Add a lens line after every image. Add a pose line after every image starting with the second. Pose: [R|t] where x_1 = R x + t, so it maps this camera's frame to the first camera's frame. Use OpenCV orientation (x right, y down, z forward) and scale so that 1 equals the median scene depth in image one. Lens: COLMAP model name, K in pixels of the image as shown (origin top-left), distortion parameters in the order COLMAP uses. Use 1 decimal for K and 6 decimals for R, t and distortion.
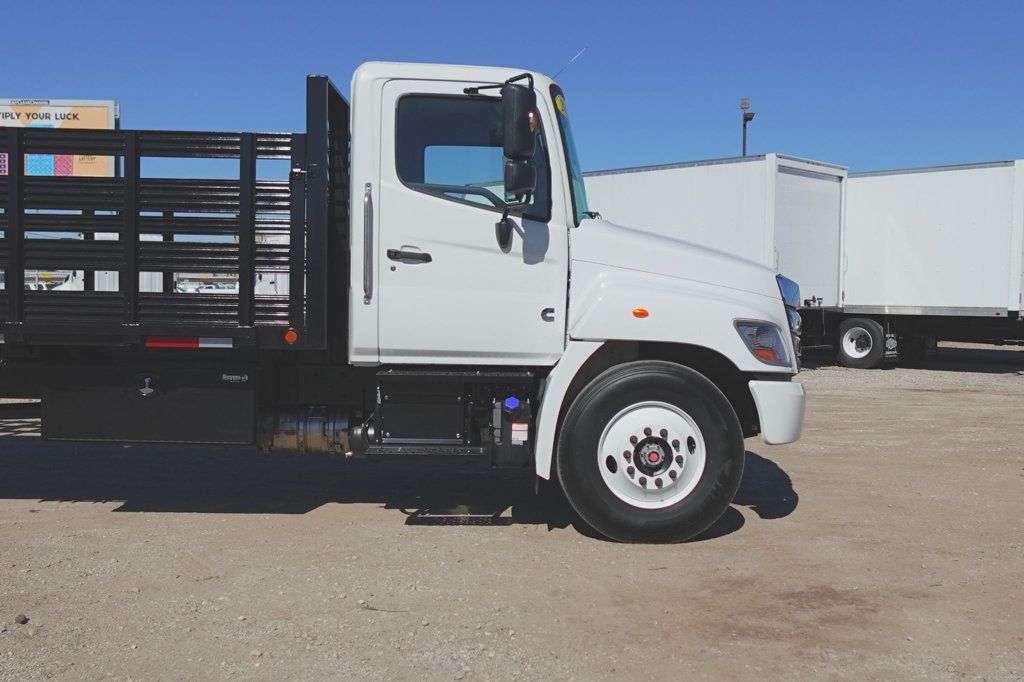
lens RADIAL K [[1088.7, 0, 512.0], [0, 1088.7, 341.0], [0, 0, 1]] dist [-0.007809, 0.009410]
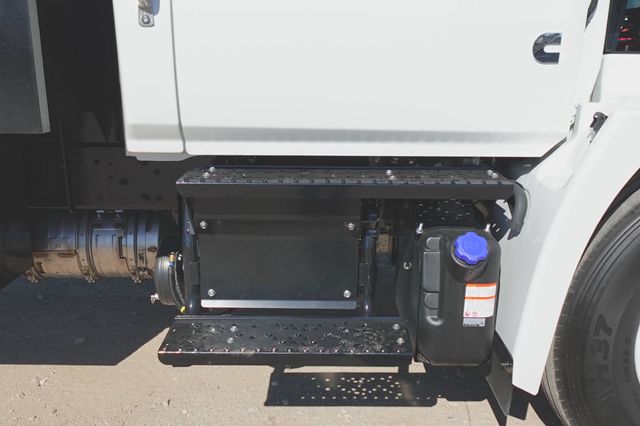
lens RADIAL K [[605.1, 0, 320.0], [0, 605.1, 213.0], [0, 0, 1]] dist [0.000721, -0.002176]
pose [[0.999885, -0.003482, -0.014784, -0.058820], [0.006404, 0.979256, 0.202525, -0.008639], [0.013772, -0.202597, 0.979165, 0.738829]]
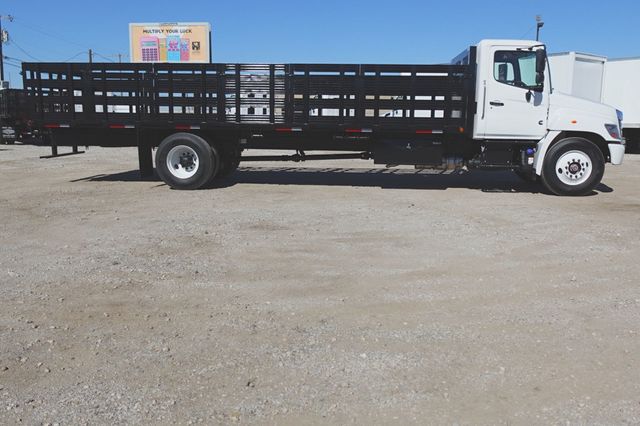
lens RADIAL K [[572.3, 0, 320.0], [0, 572.3, 213.0], [0, 0, 1]] dist [-0.006076, -0.003398]
pose [[0.992954, 0.013726, -0.117703, -0.398027], [0.000364, 0.992911, 0.118859, 0.037969], [0.118500, -0.118064, 0.985910, -0.714581]]
